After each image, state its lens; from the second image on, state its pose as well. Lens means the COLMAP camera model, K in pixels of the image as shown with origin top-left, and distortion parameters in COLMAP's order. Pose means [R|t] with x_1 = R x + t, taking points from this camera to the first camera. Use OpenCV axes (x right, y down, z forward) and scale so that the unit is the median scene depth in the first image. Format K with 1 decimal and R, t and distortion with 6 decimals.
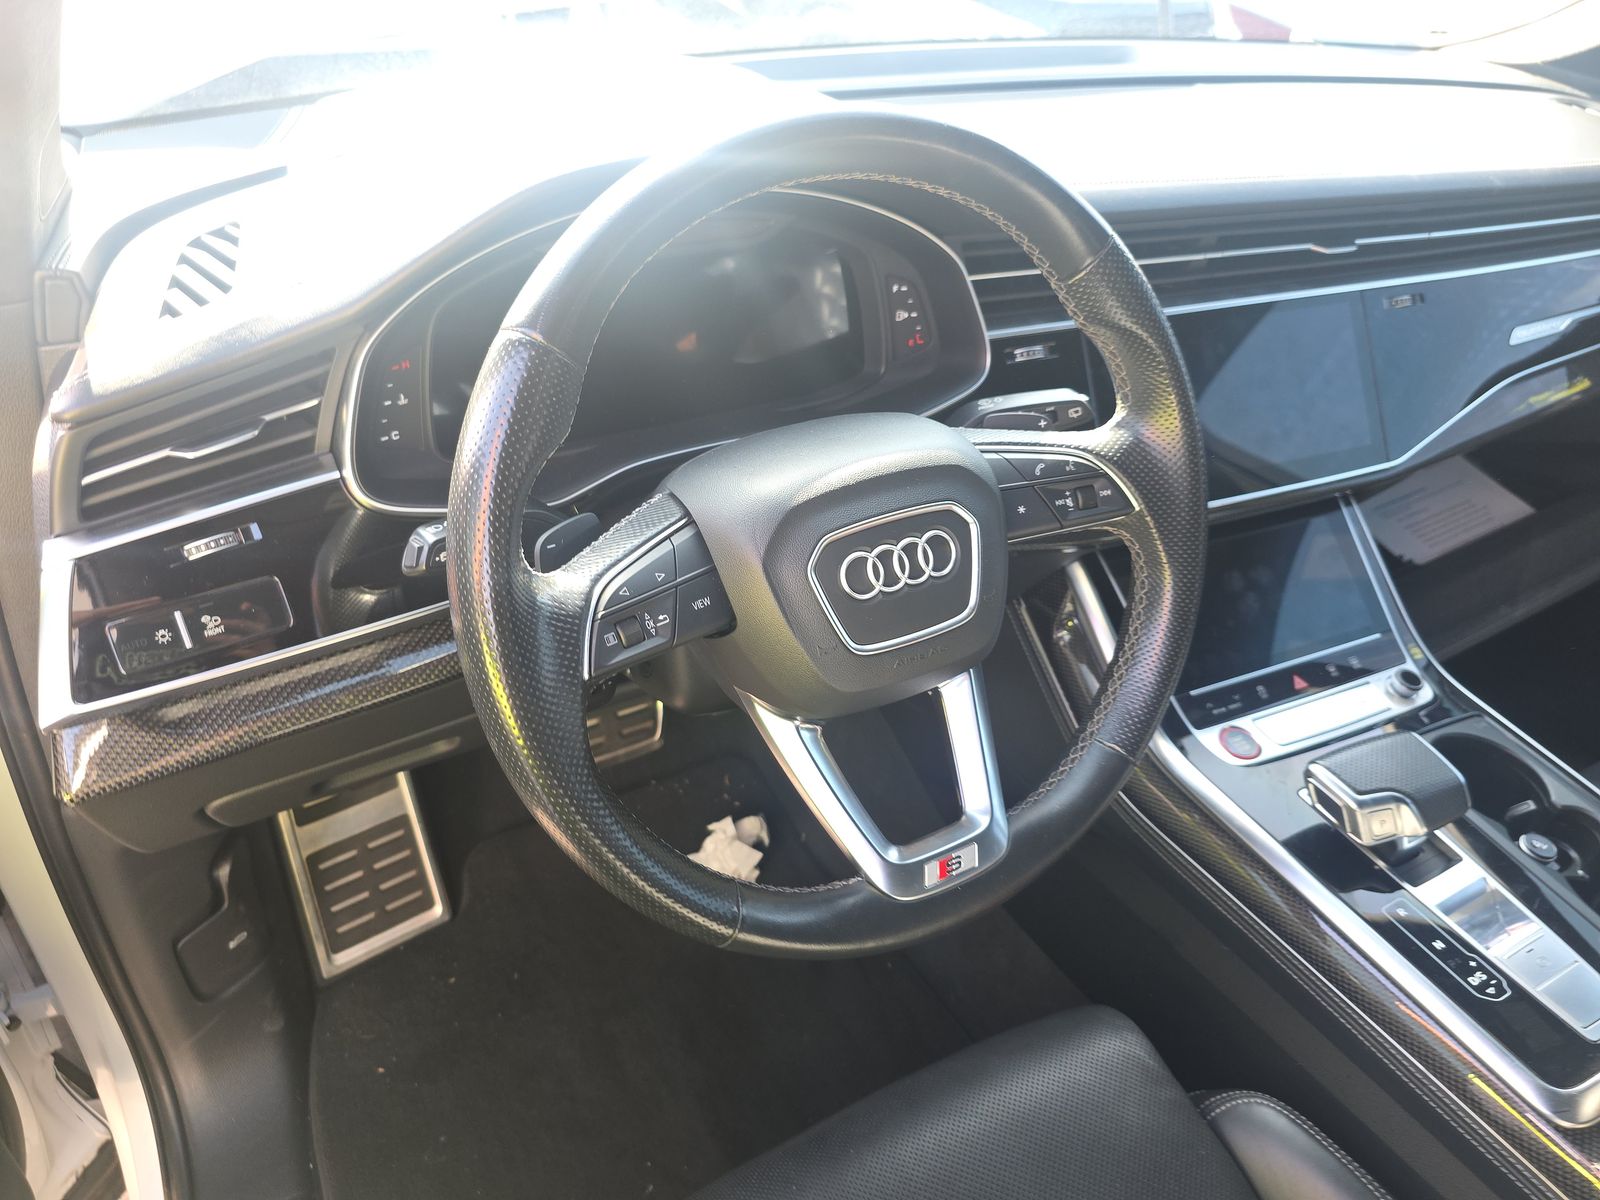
lens RADIAL K [[1076.5, 0, 800.0], [0, 1076.5, 600.0], [0, 0, 1]] dist [0.046734, -0.034684]
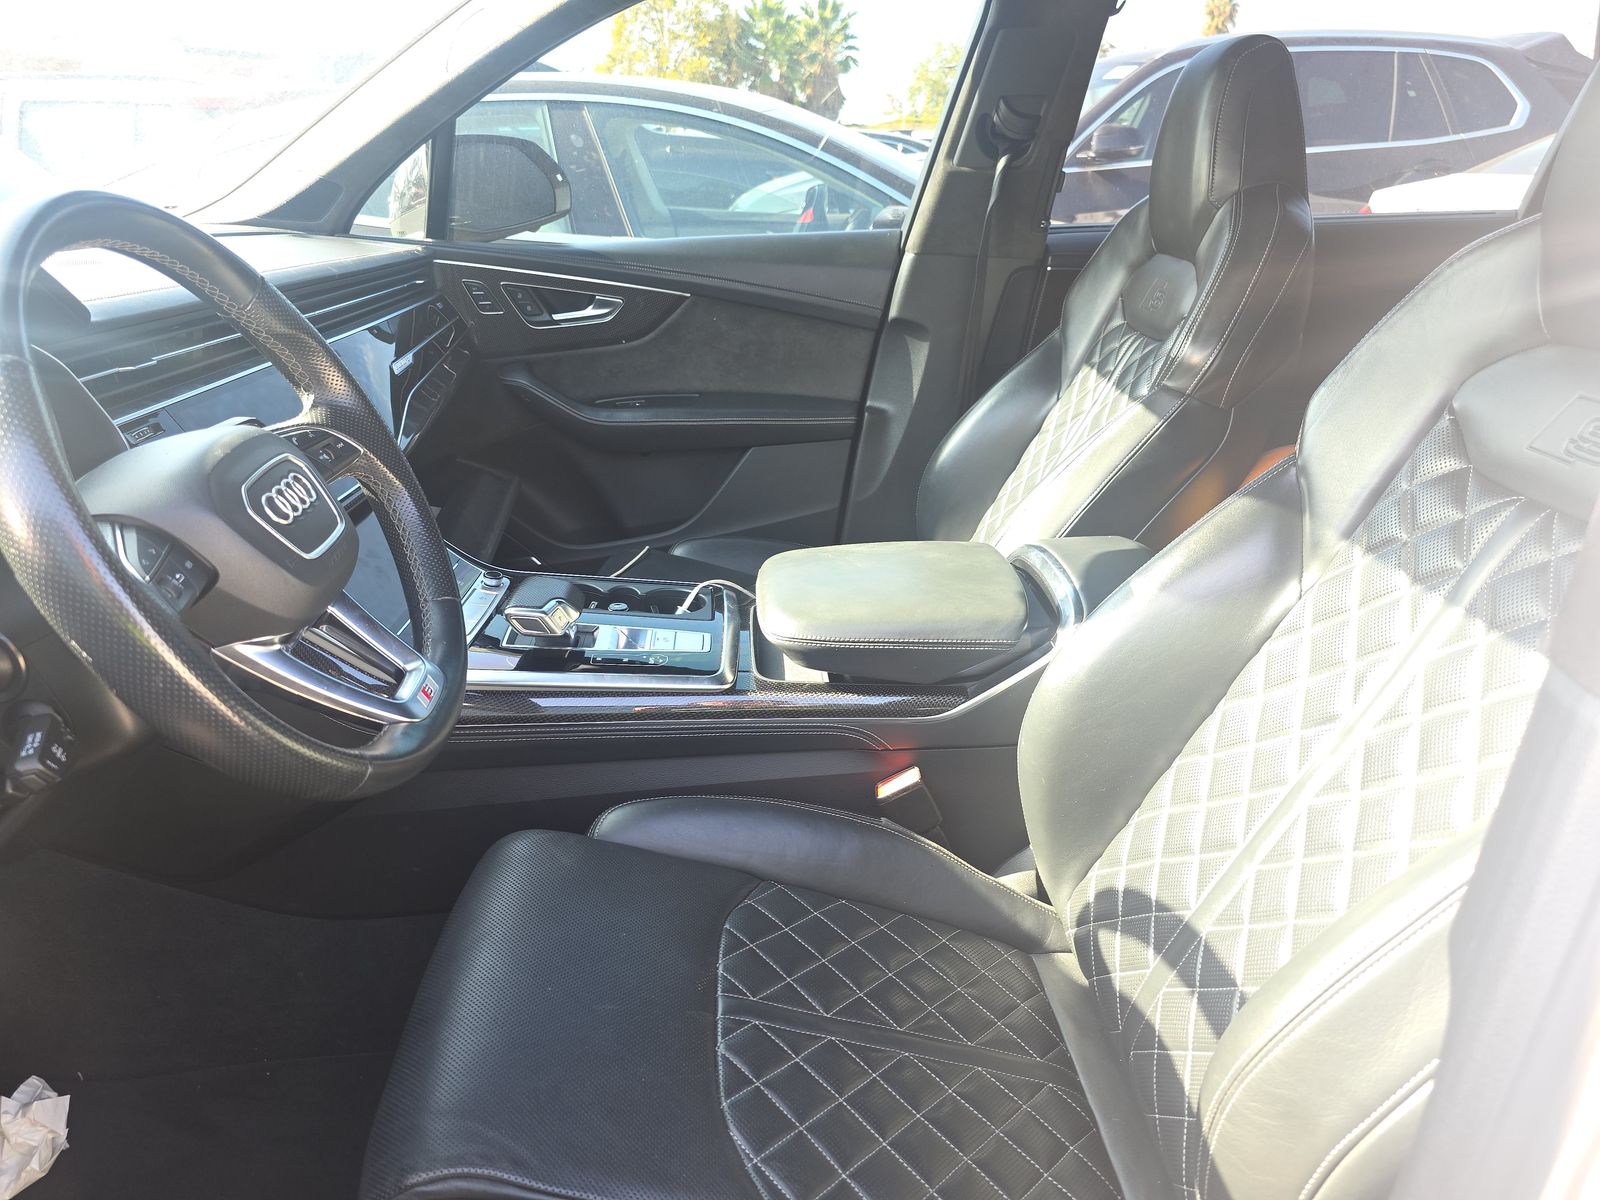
lens RADIAL K [[1076.5, 0, 800.0], [0, 1076.5, 600.0], [0, 0, 1]] dist [0.046734, -0.034684]
pose [[0.444107, -0.403581, 0.799932, -0.530599], [0.536340, 0.834922, 0.123469, 0.170750], [-0.717711, 0.374202, 0.587251, -0.168209]]
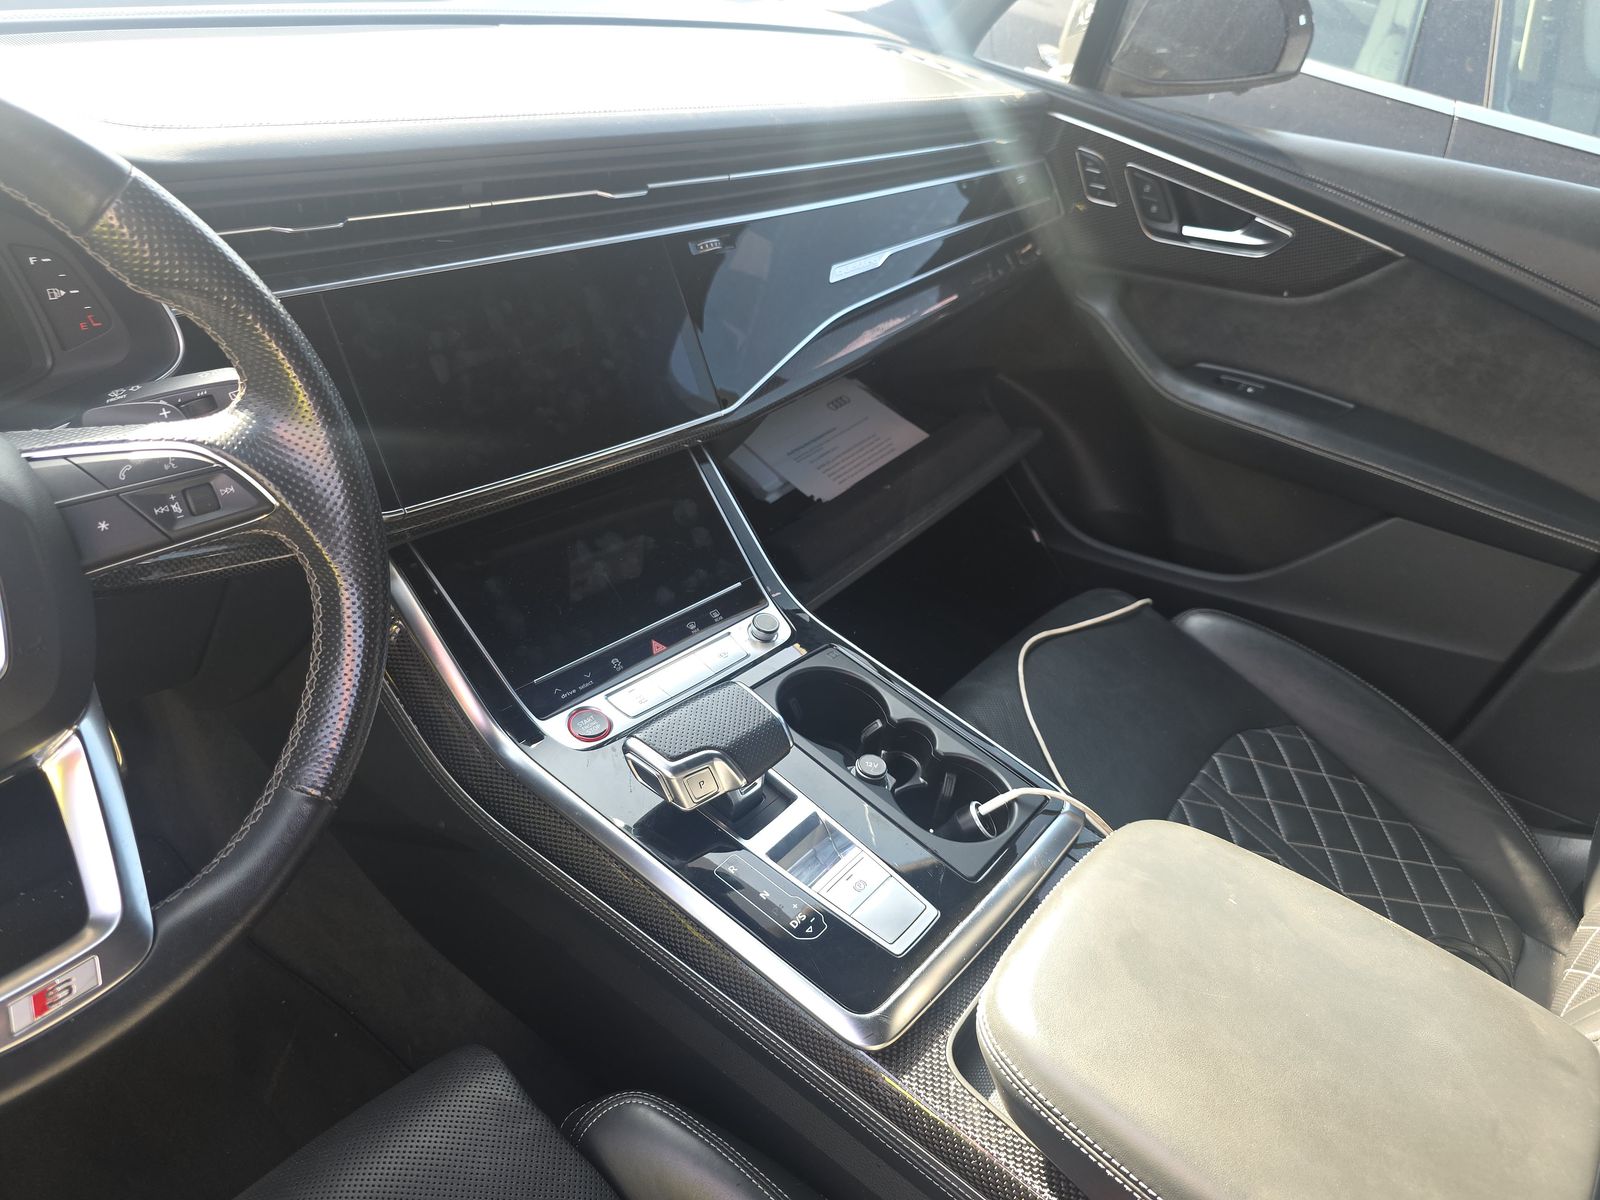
lens RADIAL K [[1076.5, 0, 800.0], [0, 1076.5, 600.0], [0, 0, 1]] dist [0.046734, -0.034684]
pose [[0.932764, -0.168683, 0.318586, 0.330133], [0.161820, 0.985648, 0.048095, 0.010994], [-0.322126, 0.006692, 0.946673, 0.061026]]
